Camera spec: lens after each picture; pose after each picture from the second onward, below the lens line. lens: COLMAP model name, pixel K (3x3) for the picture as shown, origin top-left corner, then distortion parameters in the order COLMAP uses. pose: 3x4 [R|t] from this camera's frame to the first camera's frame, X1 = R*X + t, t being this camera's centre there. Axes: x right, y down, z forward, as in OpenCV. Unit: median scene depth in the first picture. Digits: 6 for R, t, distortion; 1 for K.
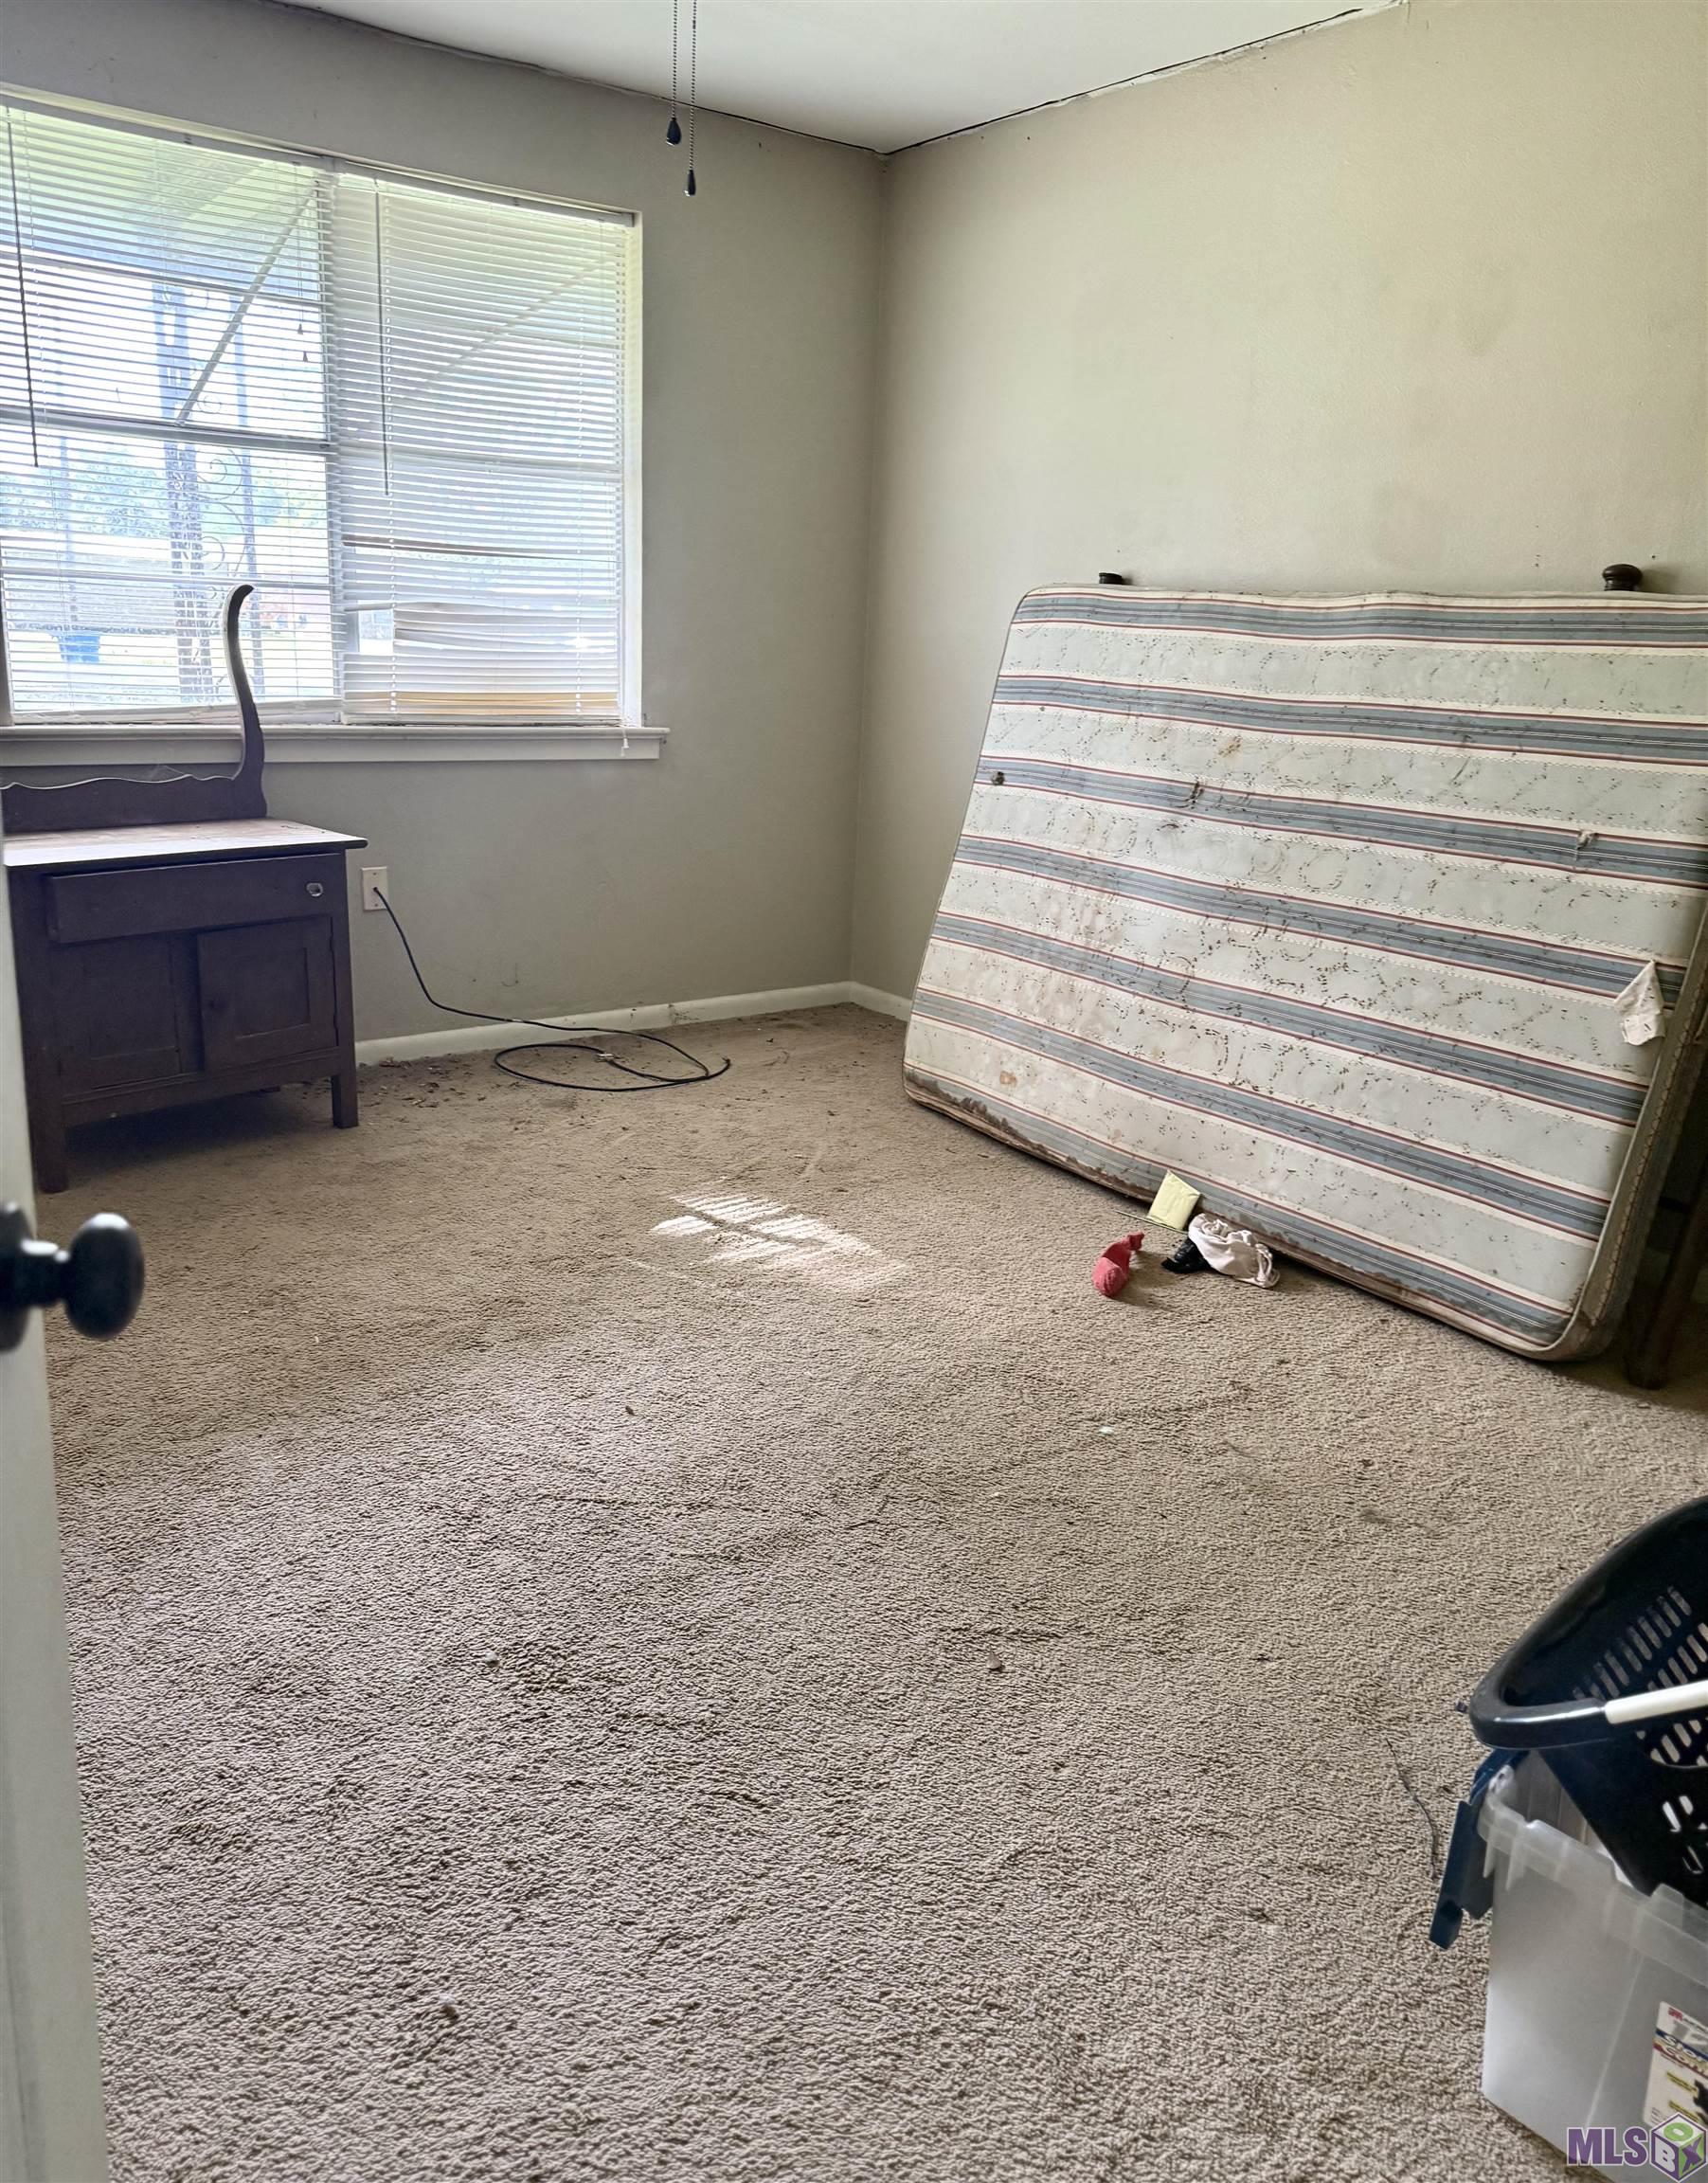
lens RADIAL K [[1608.4, 0, 853.3], [0, 1608.4, 1087.0], [0, 0, 1]] dist [-0.007622, -0.014361]
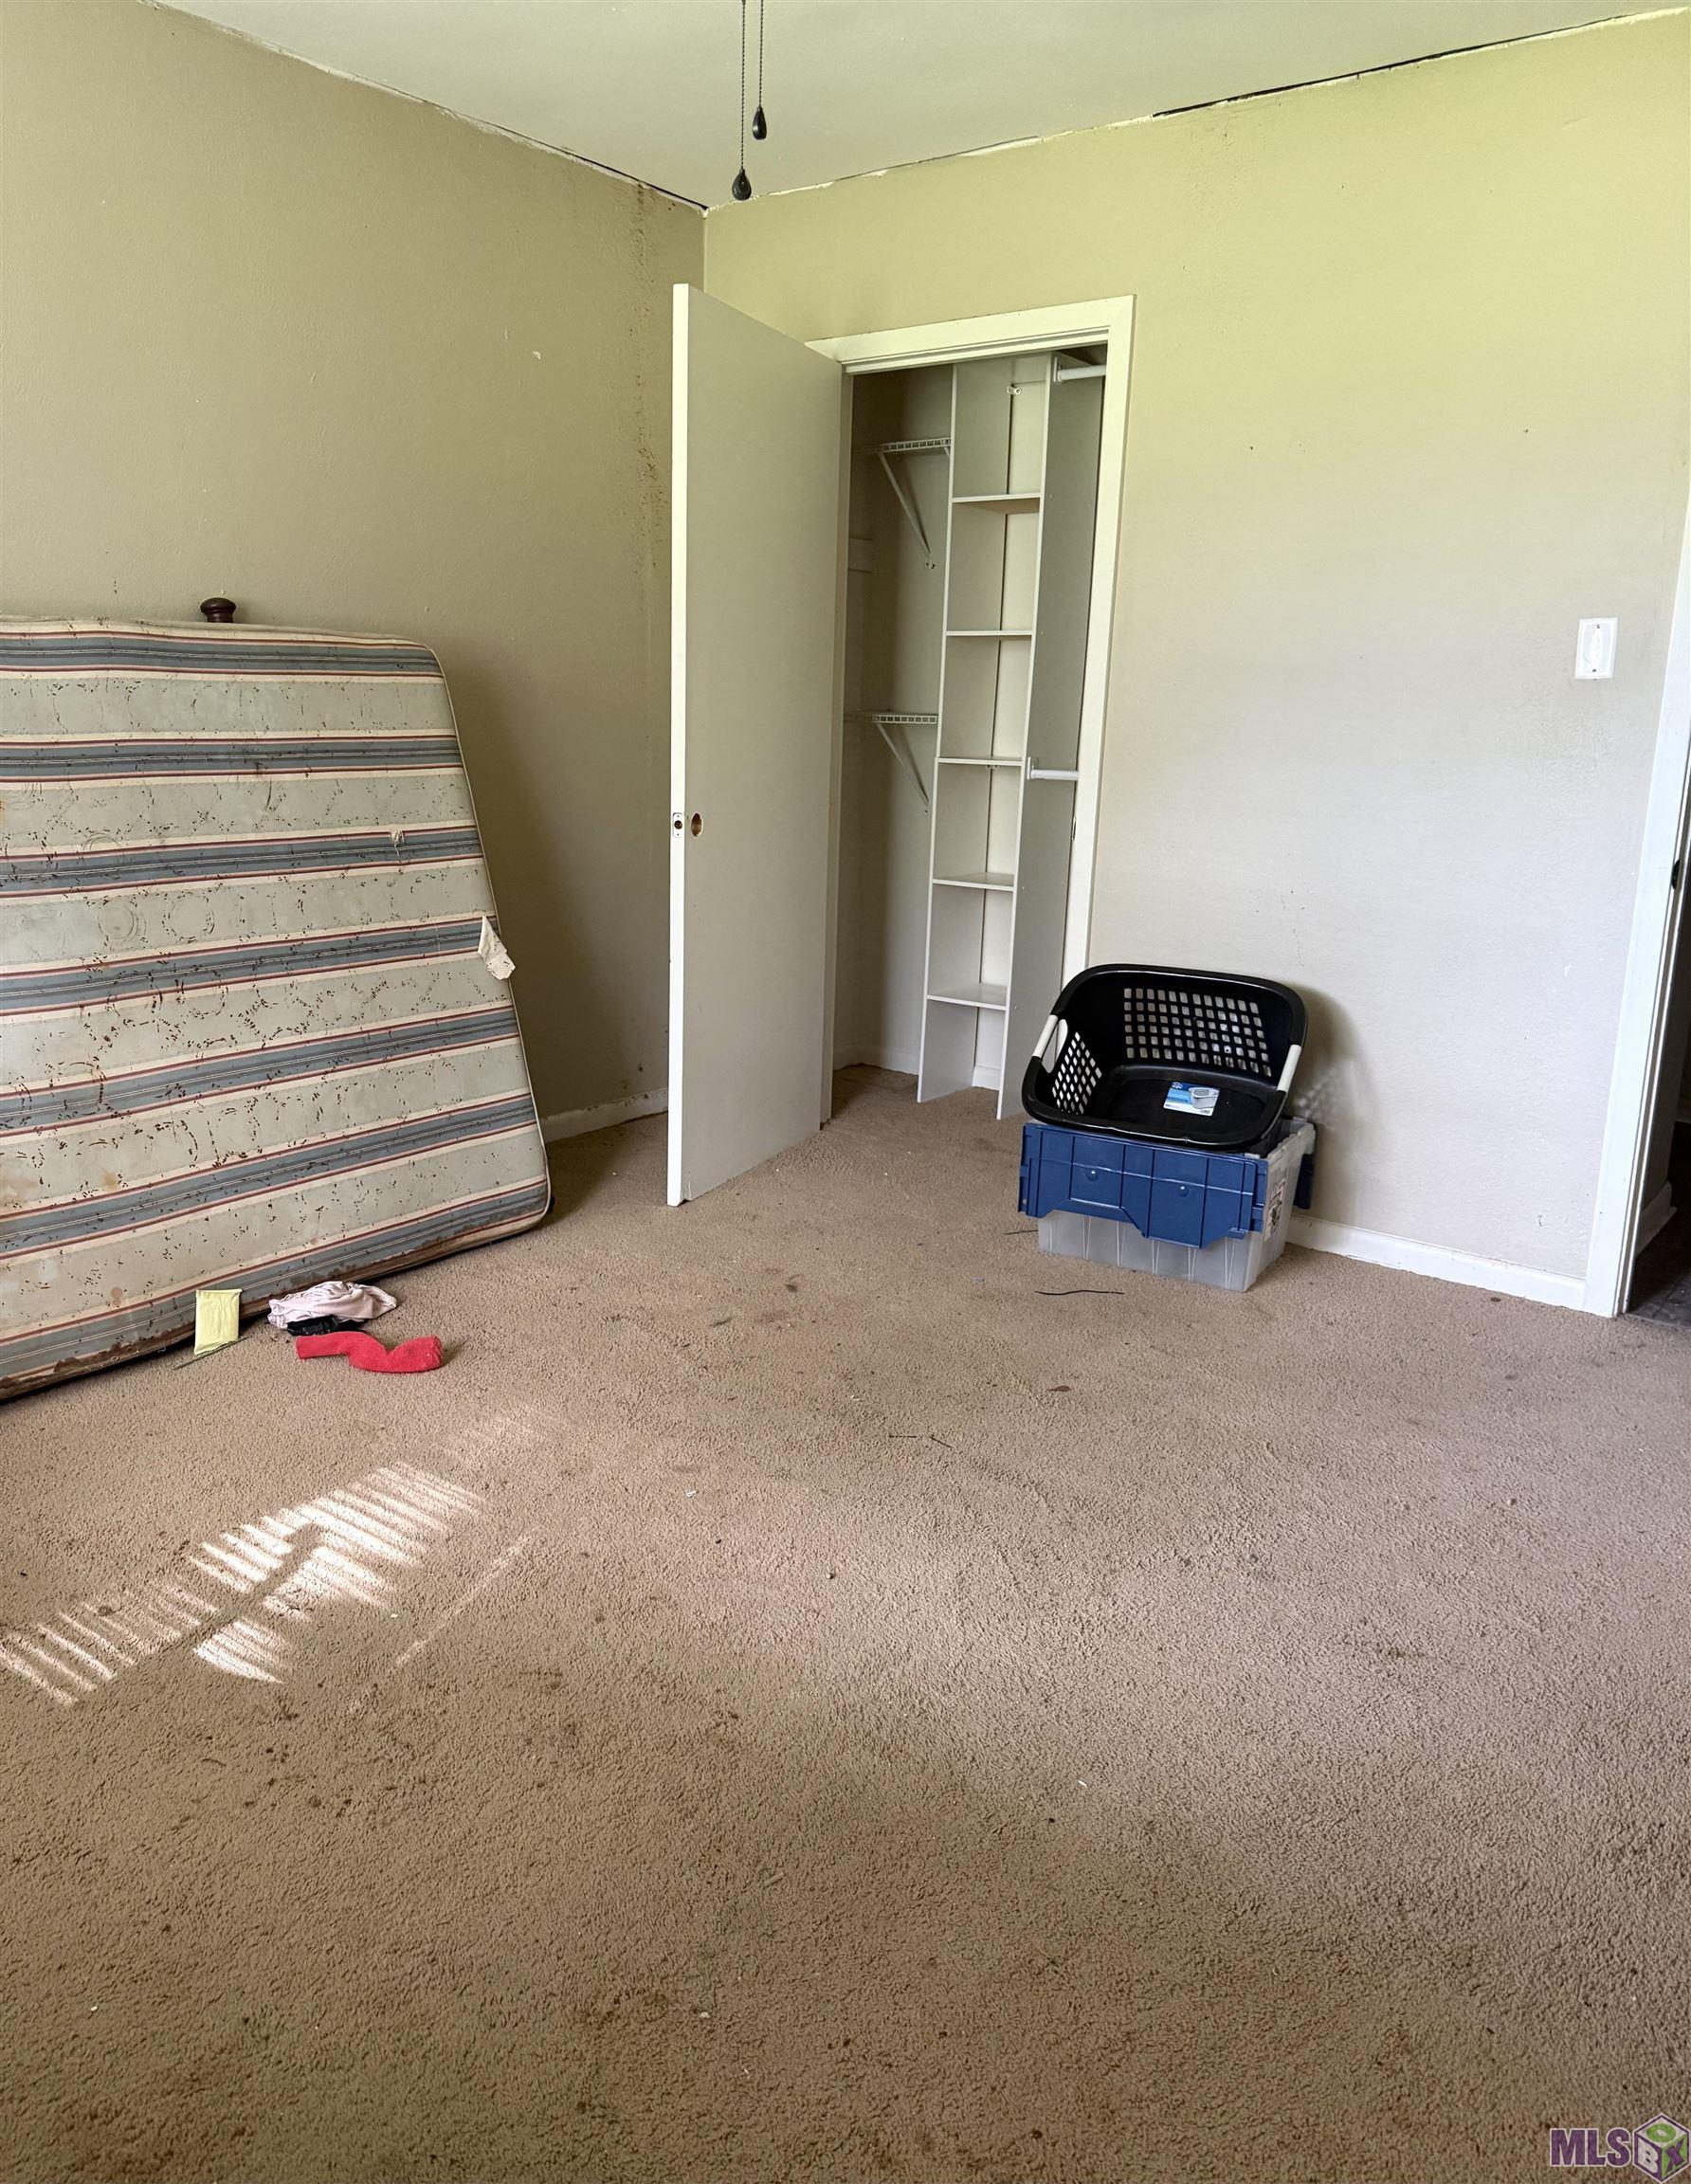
lens RADIAL K [[1609.3, 0, 843.5], [0, 1609.3, 1093.6], [0, 0, 1]] dist [-0.007622, -0.014361]
pose [[-0.307995, -0.268741, 0.912643, -0.725128], [0.216536, 0.914298, 0.342304, -0.286727], [-0.926419, 0.303048, -0.223407, 0.910592]]
